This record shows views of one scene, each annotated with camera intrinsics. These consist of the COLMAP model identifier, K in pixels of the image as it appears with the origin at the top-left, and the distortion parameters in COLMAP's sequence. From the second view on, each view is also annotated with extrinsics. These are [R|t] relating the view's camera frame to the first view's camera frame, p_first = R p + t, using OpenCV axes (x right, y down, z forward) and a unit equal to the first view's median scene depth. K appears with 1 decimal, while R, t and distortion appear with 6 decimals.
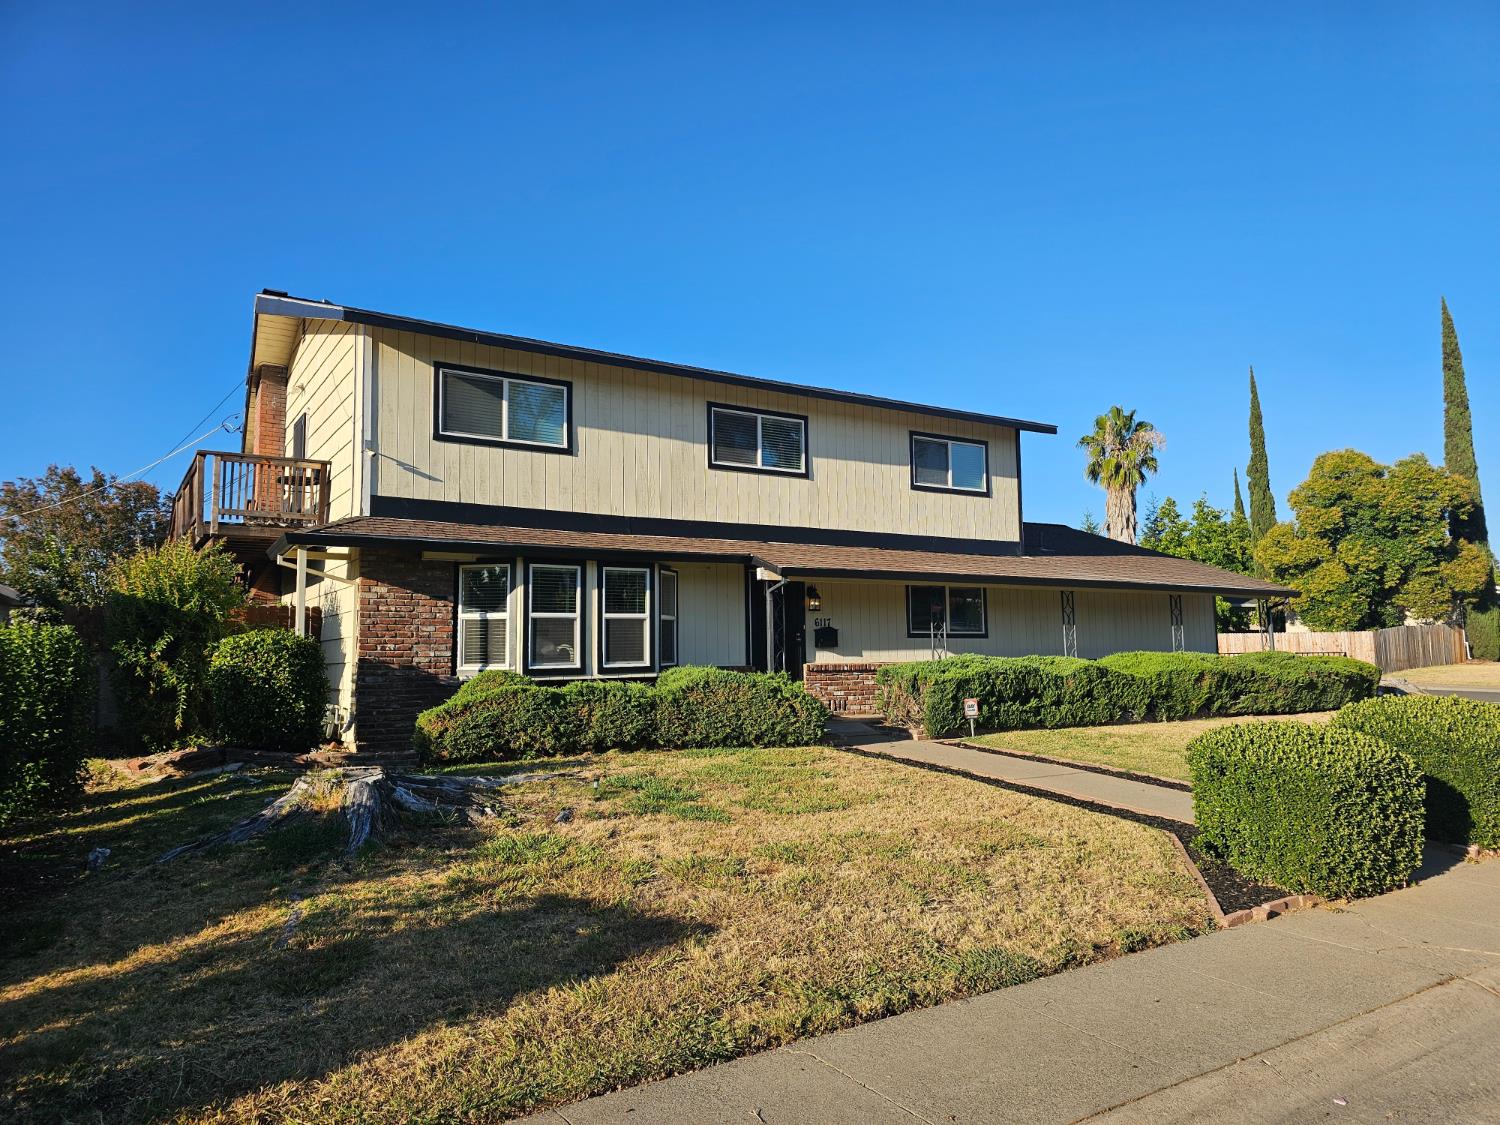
lens RADIAL K [[1115.7, 0, 750.0], [0, 1115.7, 562.5], [0, 0, 1]] dist [0.142461, -0.000352]
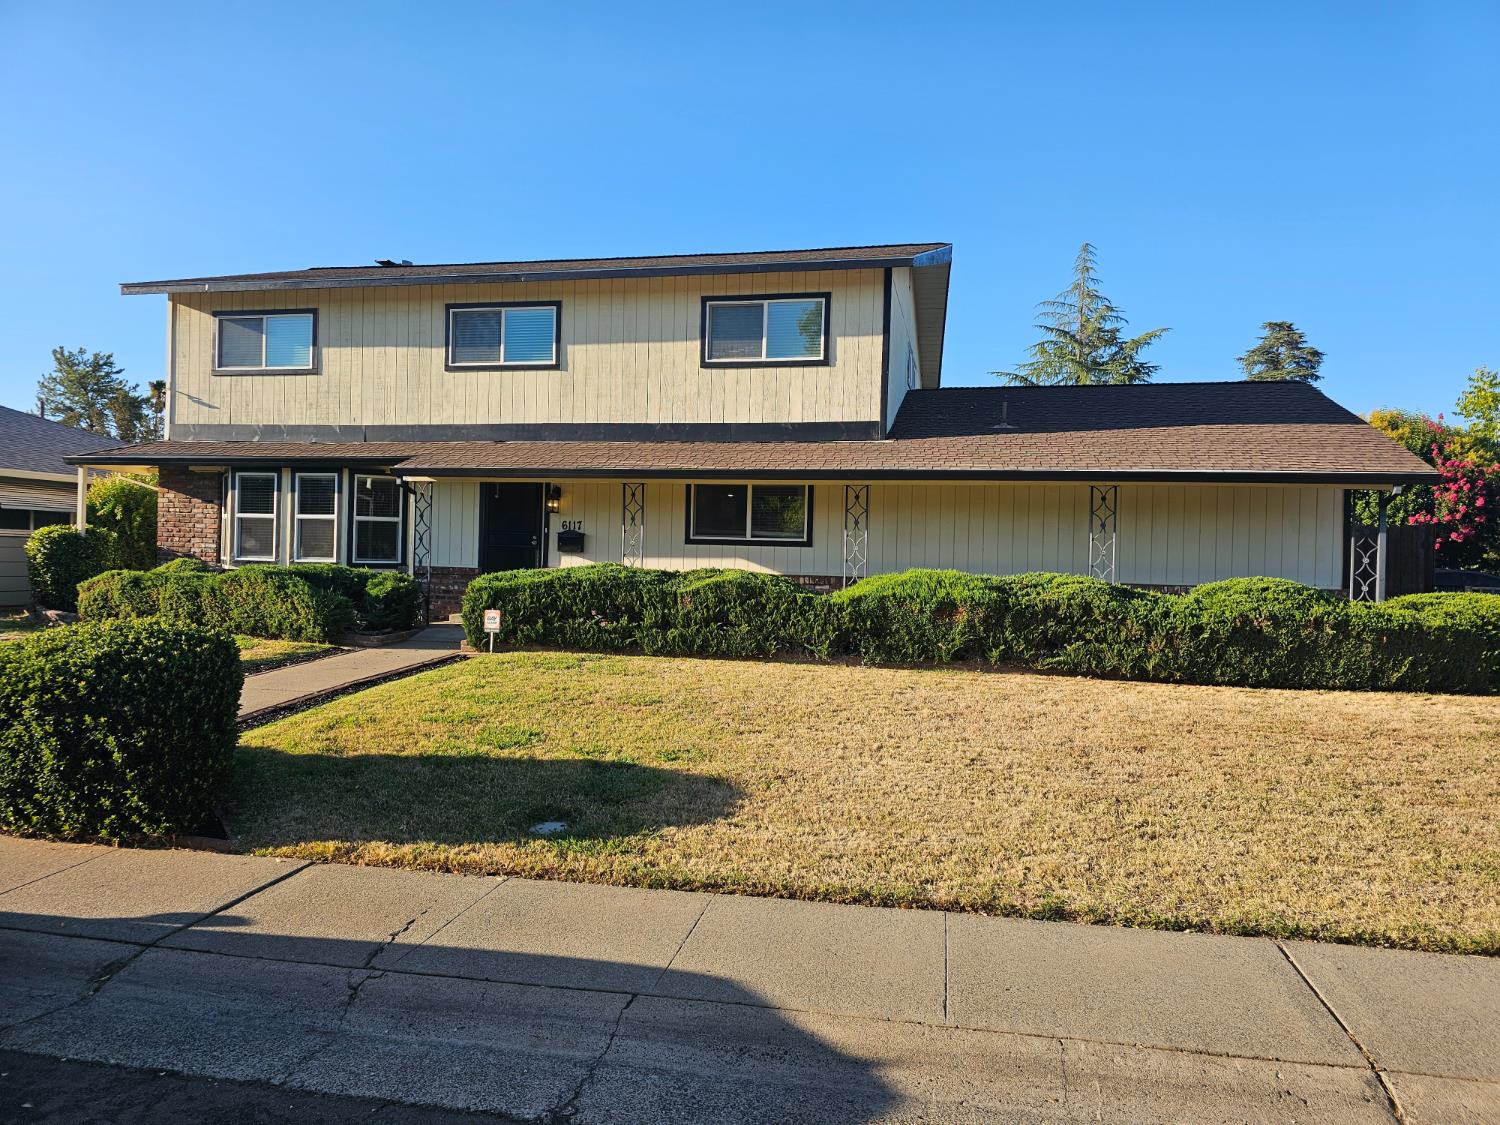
lens RADIAL K [[987.4, 0, 741.9], [0, 987.4, 596.7], [0, 0, 1]] dist [0.027677, 0.000172]
pose [[0.678701, 0.053230, -0.732483, 0.806427], [0.028472, 0.994713, 0.098667, 0.037252], [0.733863, -0.087821, 0.673597, 0.570001]]
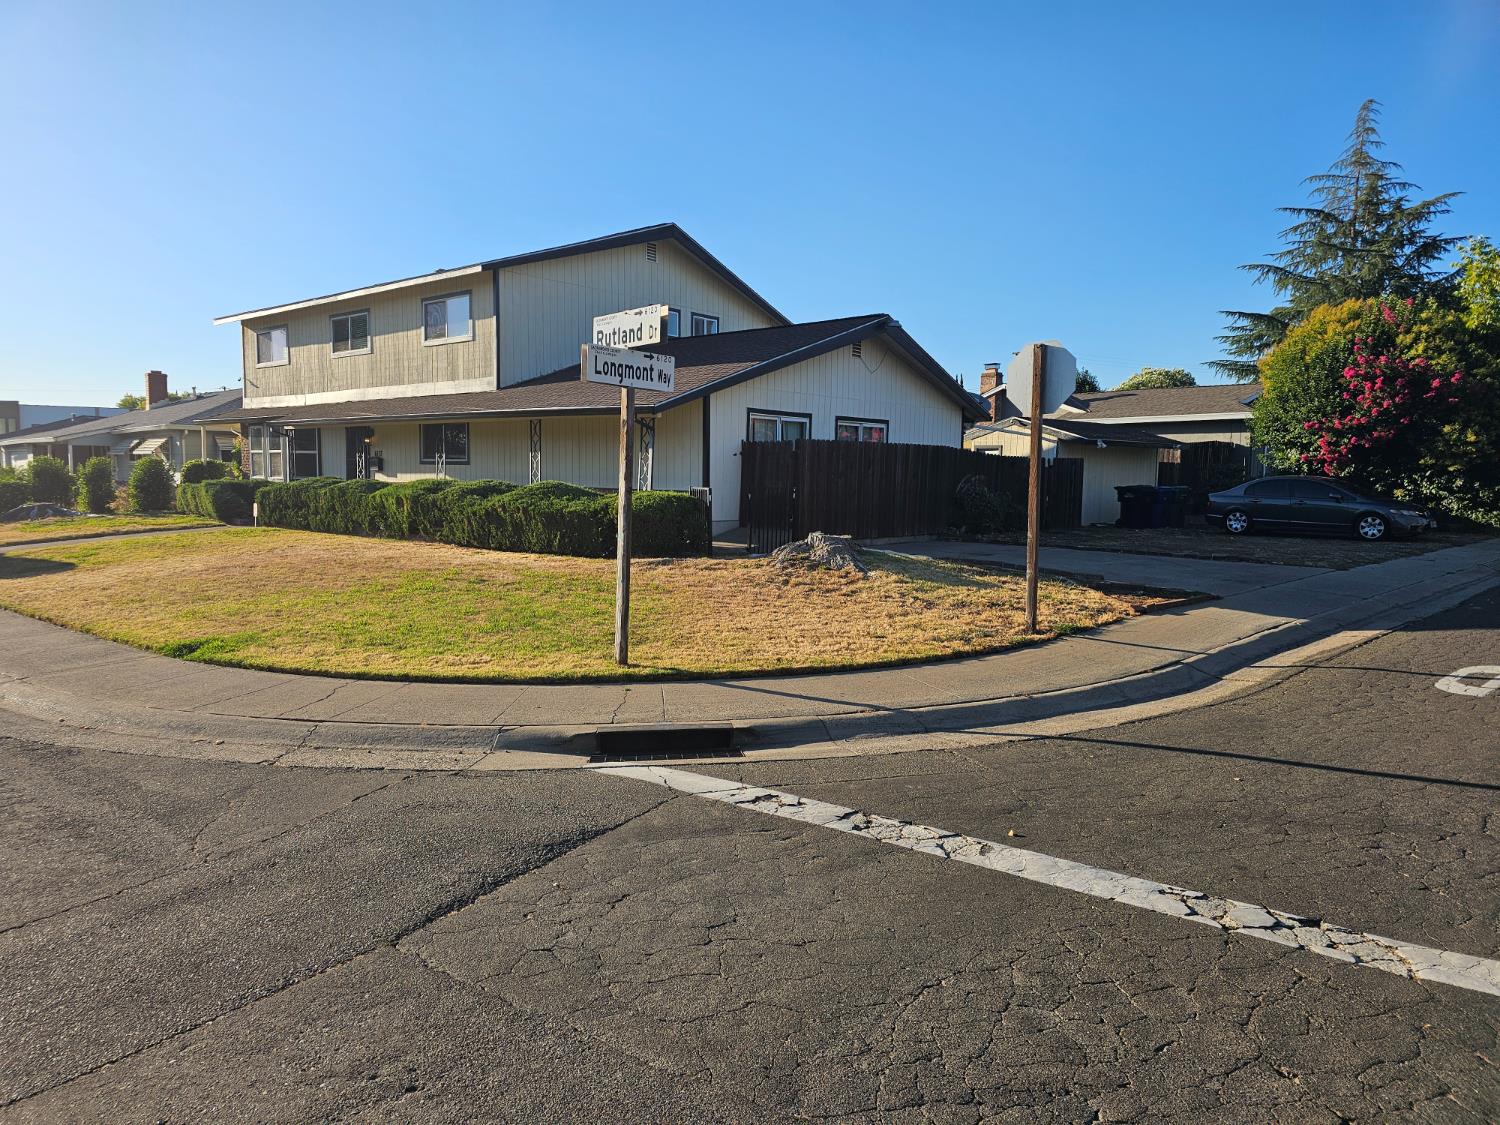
lens RADIAL K [[1022.9, 0, 717.5], [0, 1022.9, 564.2], [0, 0, 1]] dist [0.000716, -0.002830]
pose [[0.240829, 0.097327, -0.965675, 1.529028], [0.062073, 0.991378, 0.115398, 0.073964], [0.968581, -0.087734, 0.232711, 1.158211]]
